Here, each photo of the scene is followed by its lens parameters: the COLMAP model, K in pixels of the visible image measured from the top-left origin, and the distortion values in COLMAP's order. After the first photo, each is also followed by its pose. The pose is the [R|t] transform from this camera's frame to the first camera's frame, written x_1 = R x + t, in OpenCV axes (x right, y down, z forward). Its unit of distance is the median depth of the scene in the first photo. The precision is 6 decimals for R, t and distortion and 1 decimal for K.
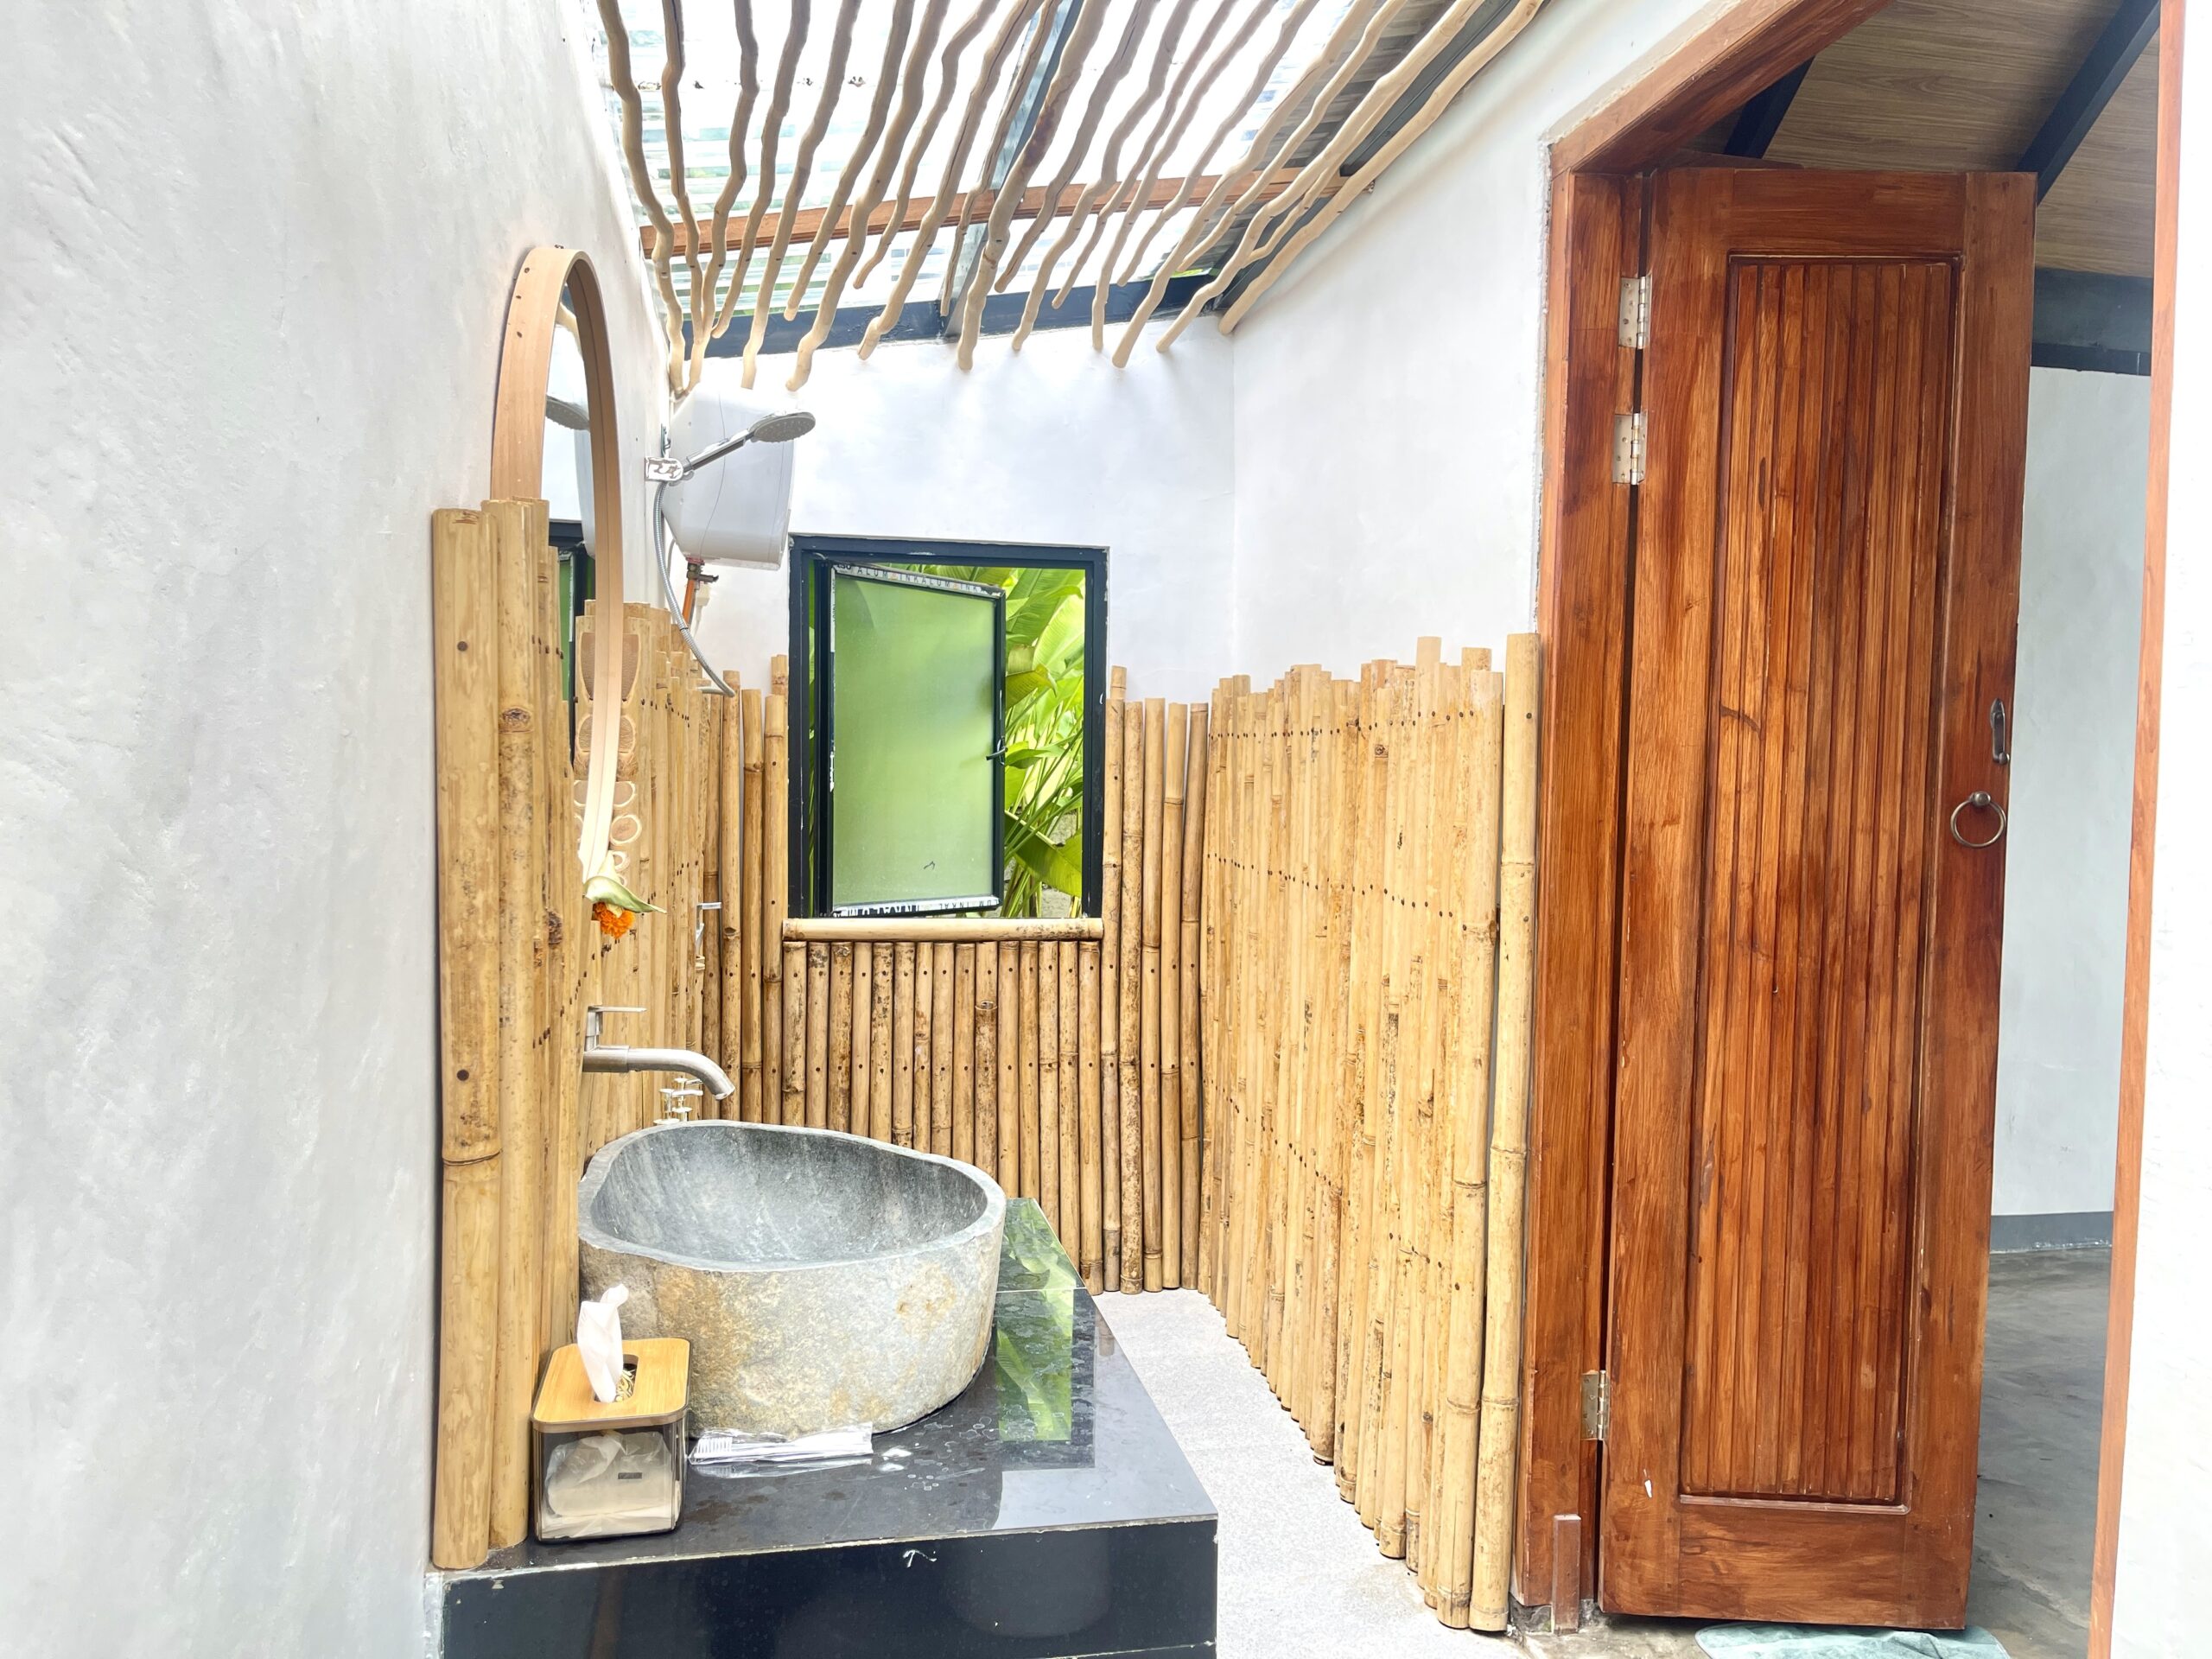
lens RADIAL K [[1681.4, 0, 1108.5], [0, 1681.4, 835.1], [0, 0, 1]] dist [0.082410, -0.113904]
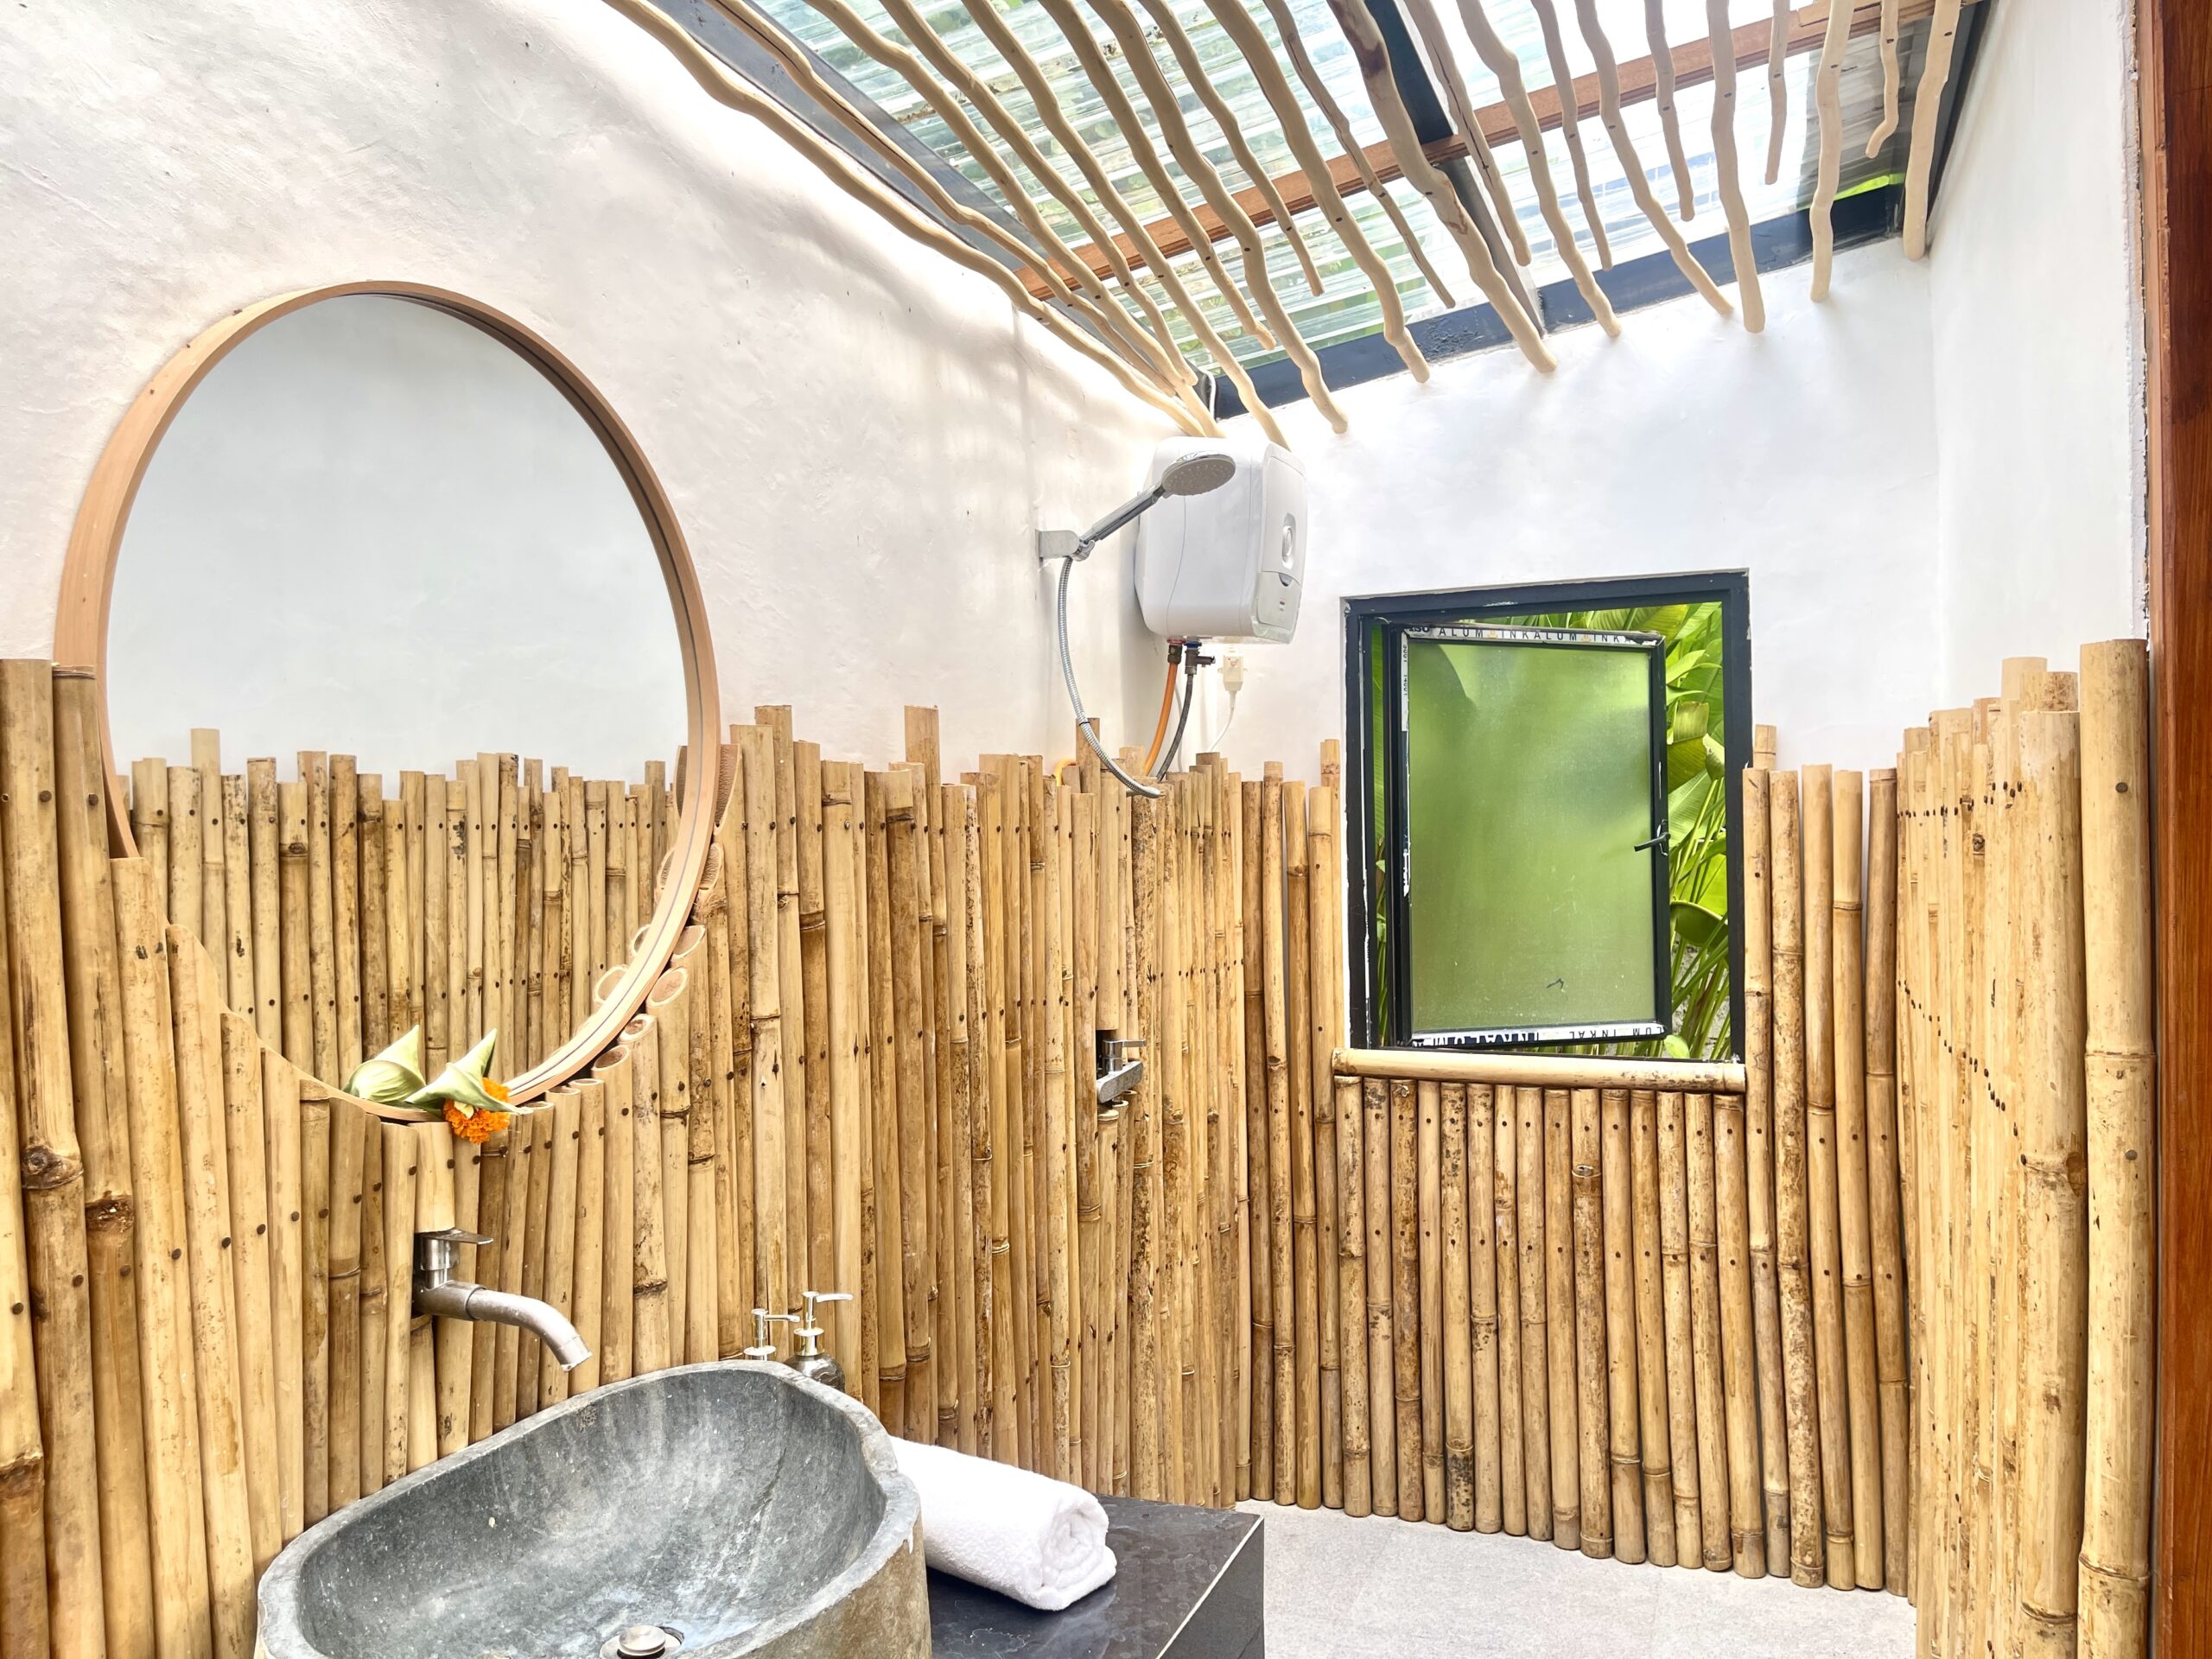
lens RADIAL K [[1681.4, 0, 1108.5], [0, 1681.4, 835.1], [0, 0, 1]] dist [0.082410, -0.113904]
pose [[0.844241, -0.028569, -0.535201, 0.165370], [0.004879, 0.998947, -0.045627, -0.019223], [0.535941, 0.035909, 0.843491, 0.214946]]
